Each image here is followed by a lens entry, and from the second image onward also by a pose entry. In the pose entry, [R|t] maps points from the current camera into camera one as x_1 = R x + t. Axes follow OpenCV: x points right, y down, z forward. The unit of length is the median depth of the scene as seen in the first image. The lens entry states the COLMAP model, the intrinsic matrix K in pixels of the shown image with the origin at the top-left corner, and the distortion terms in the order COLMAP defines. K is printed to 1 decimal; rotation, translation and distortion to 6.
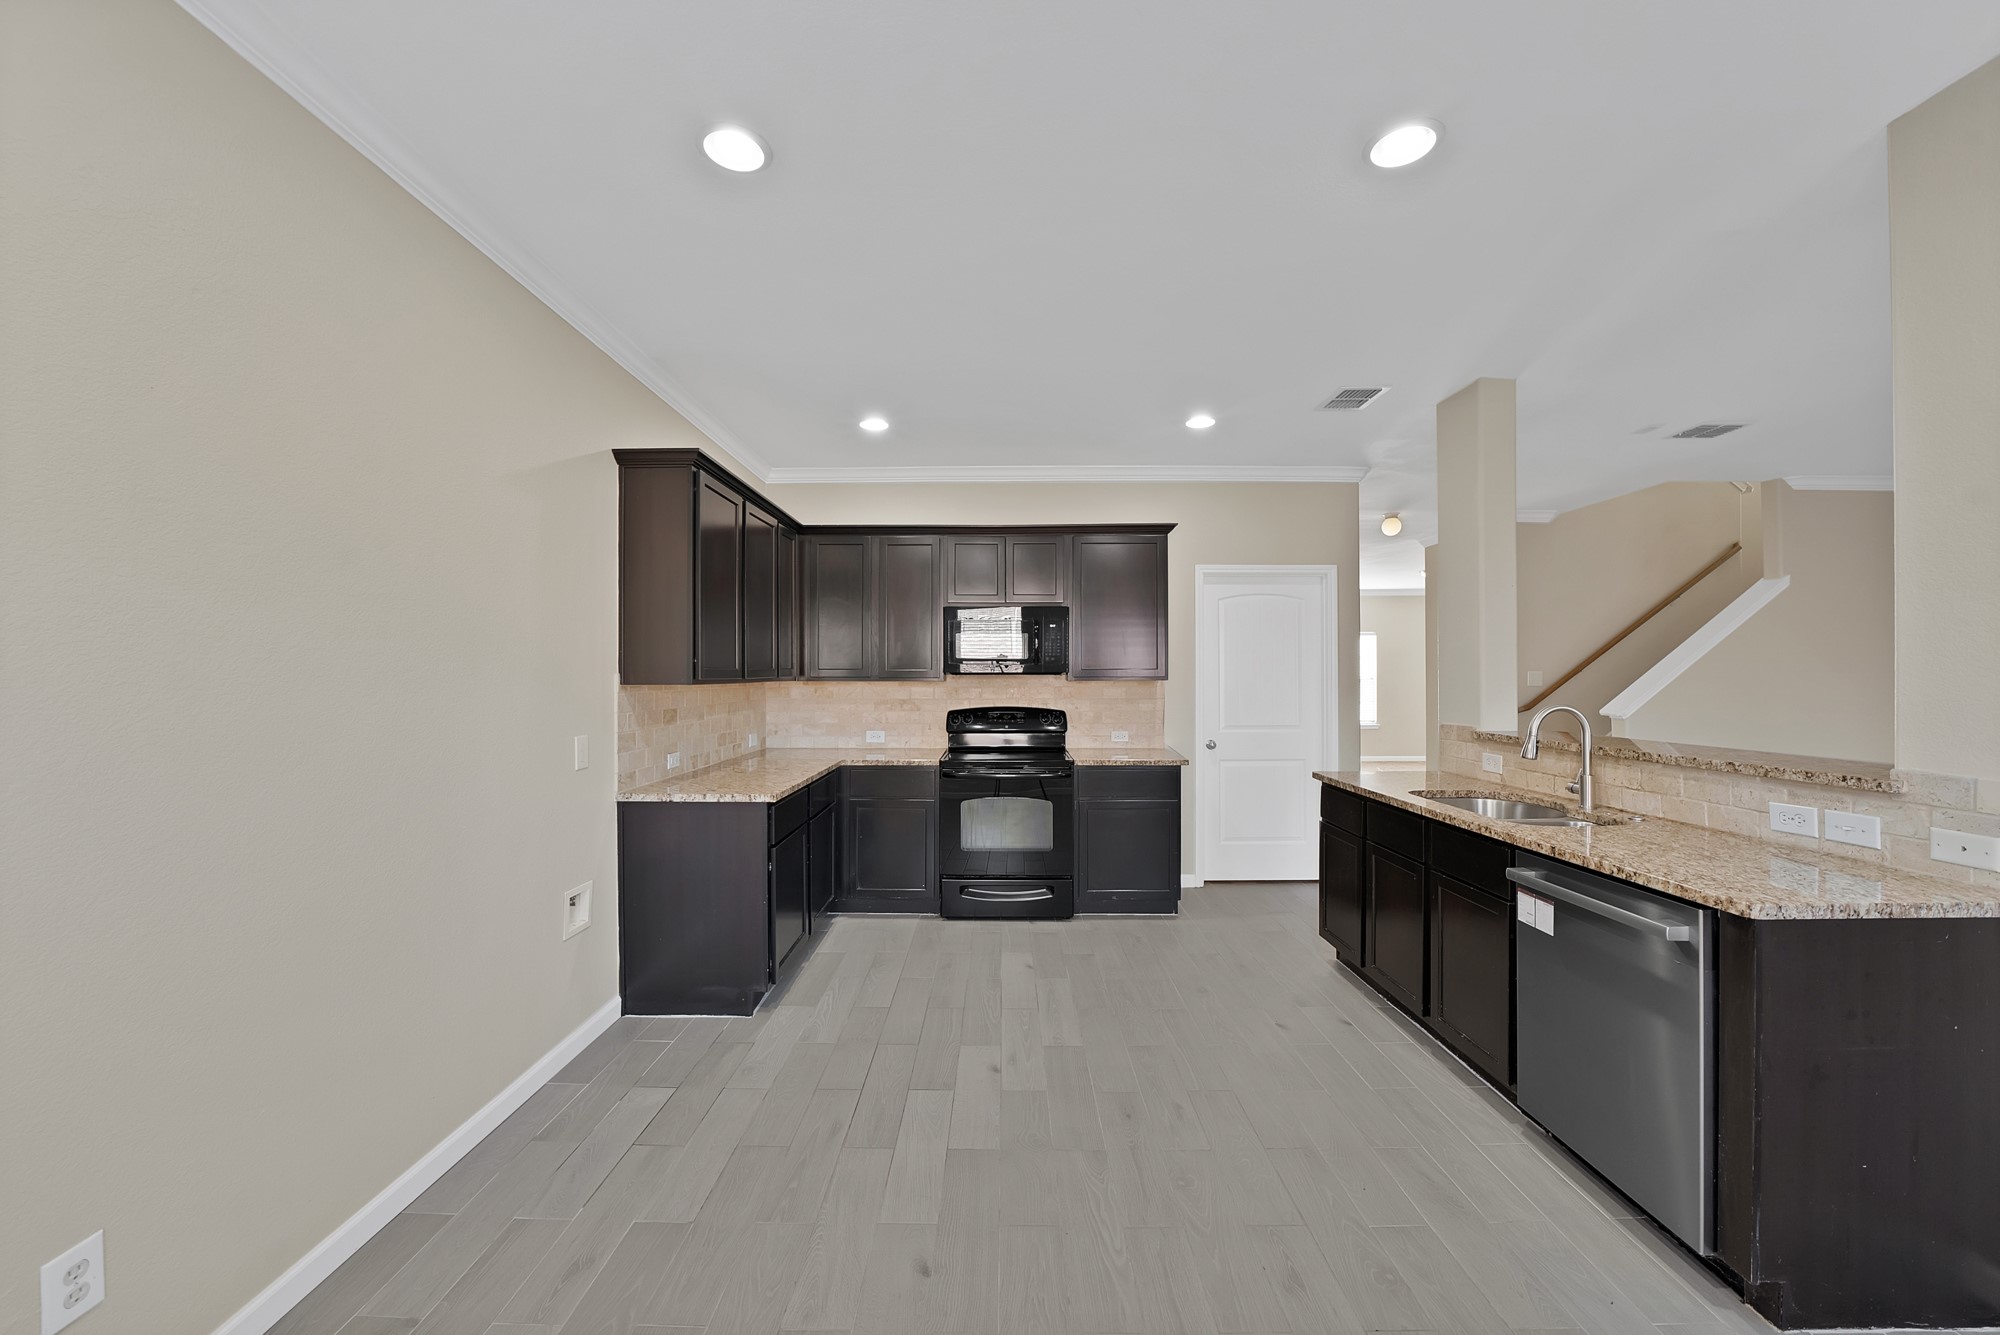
lens RADIAL K [[719.0, 0, 985.4], [0, 719.0, 672.4], [0, 0, 1]] dist [-0.022956, 0.000507]
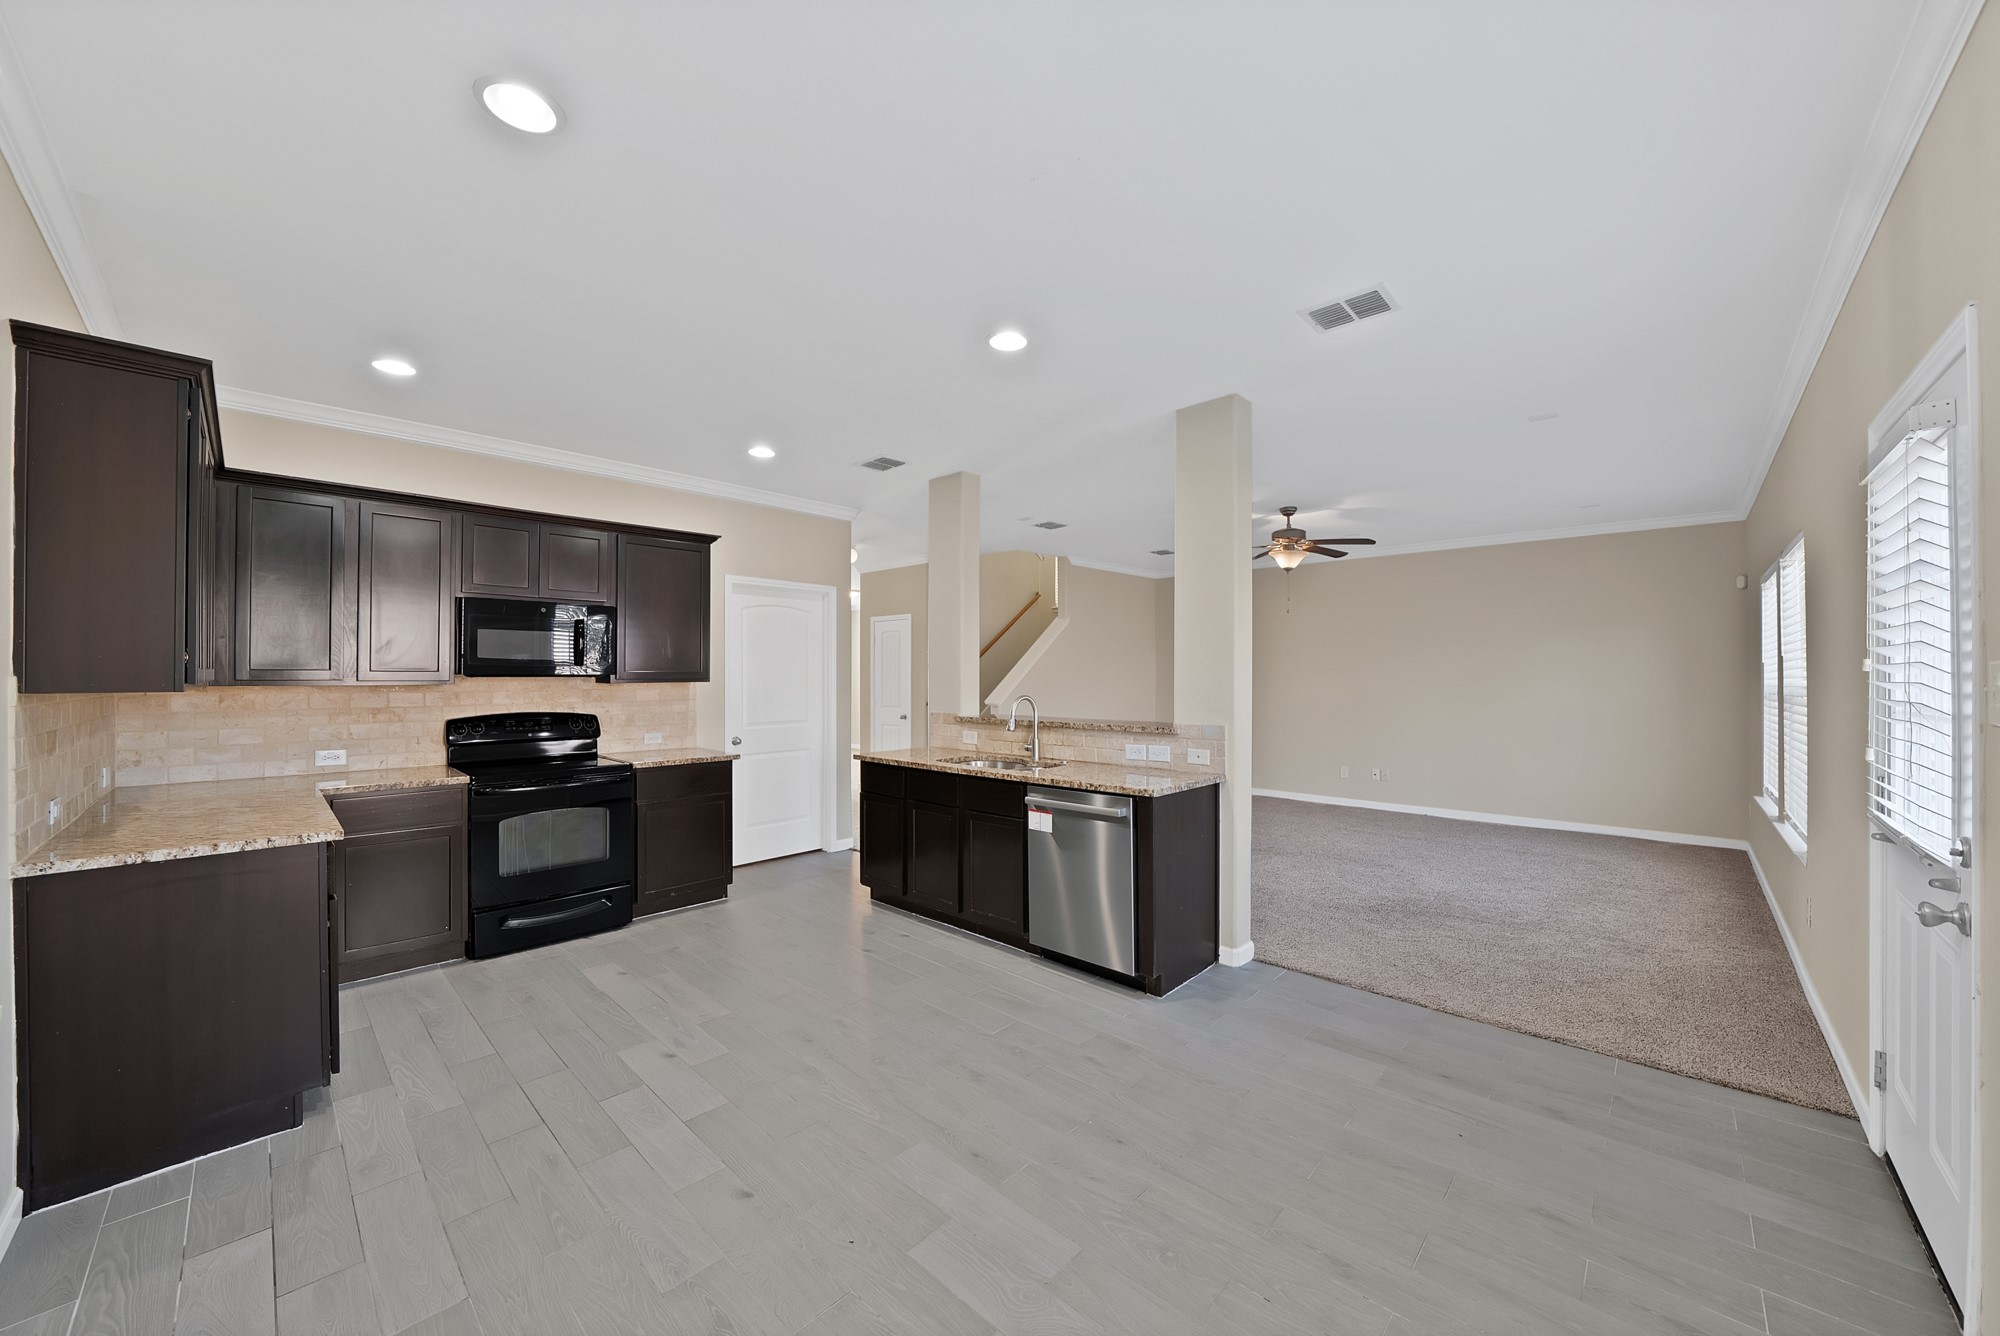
lens RADIAL K [[719.0, 0, 985.4], [0, 719.0, 672.9], [0, 0, 1]] dist [-0.022956, 0.000507]
pose [[0.689633, 0.003430, 0.724151, -0.324042], [-0.002512, 0.999994, -0.002344, -0.001563], [-0.724155, -0.000203, 0.689637, -0.038787]]
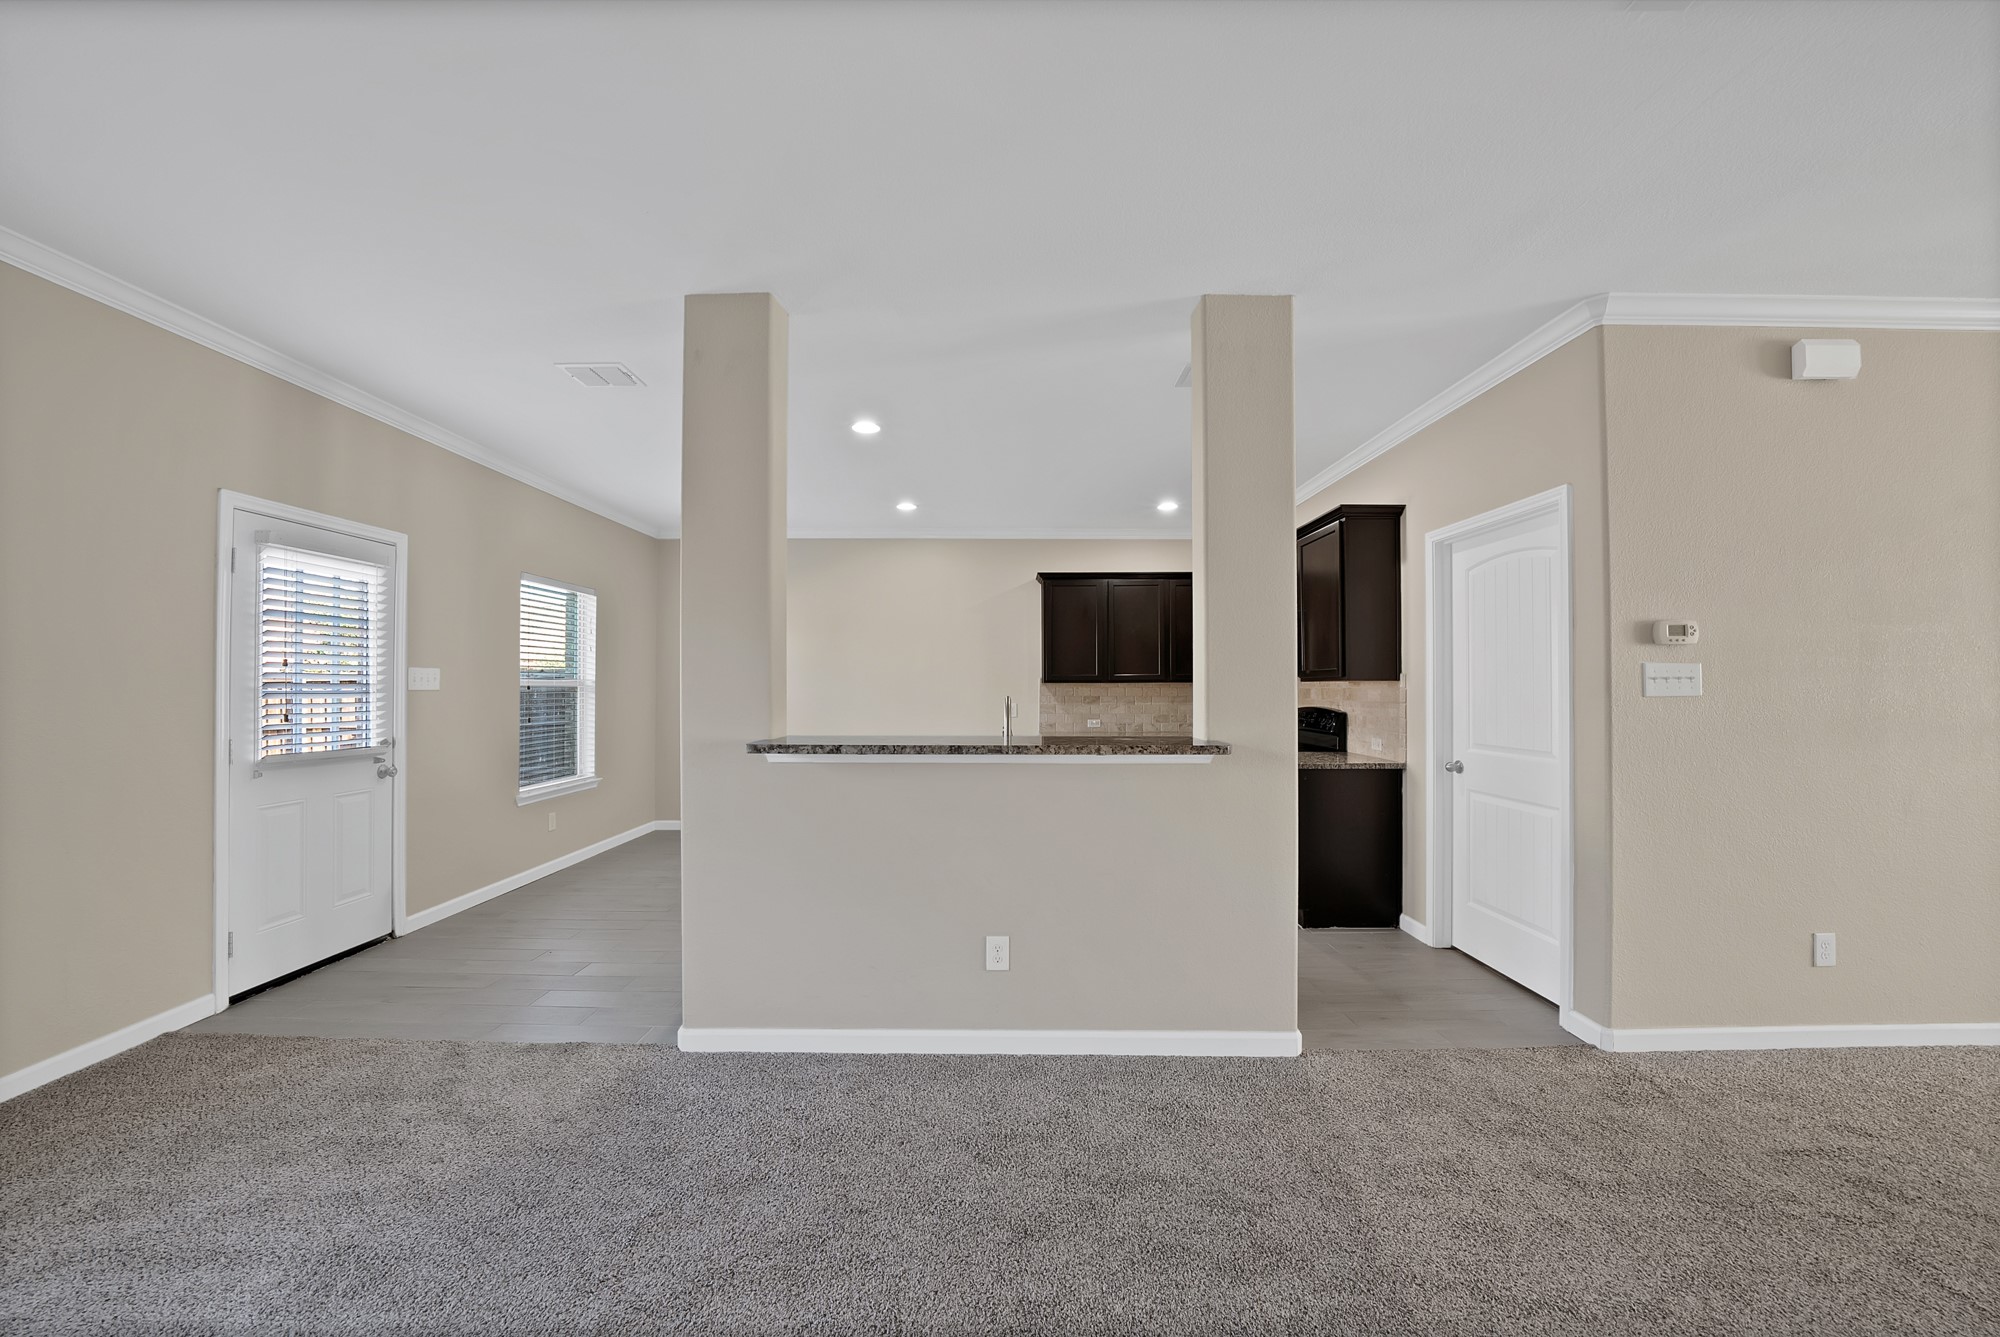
lens RADIAL K [[719.0, 0, 985.4], [0, 719.0, 673.4], [0, 0, 1]] dist [-0.022956, 0.000507]
pose [[0.008393, -0.013166, -0.999878, 1.606656], [0.005999, 0.999896, -0.013115, 0.014993], [0.999947, -0.005888, 0.008471, 0.756825]]
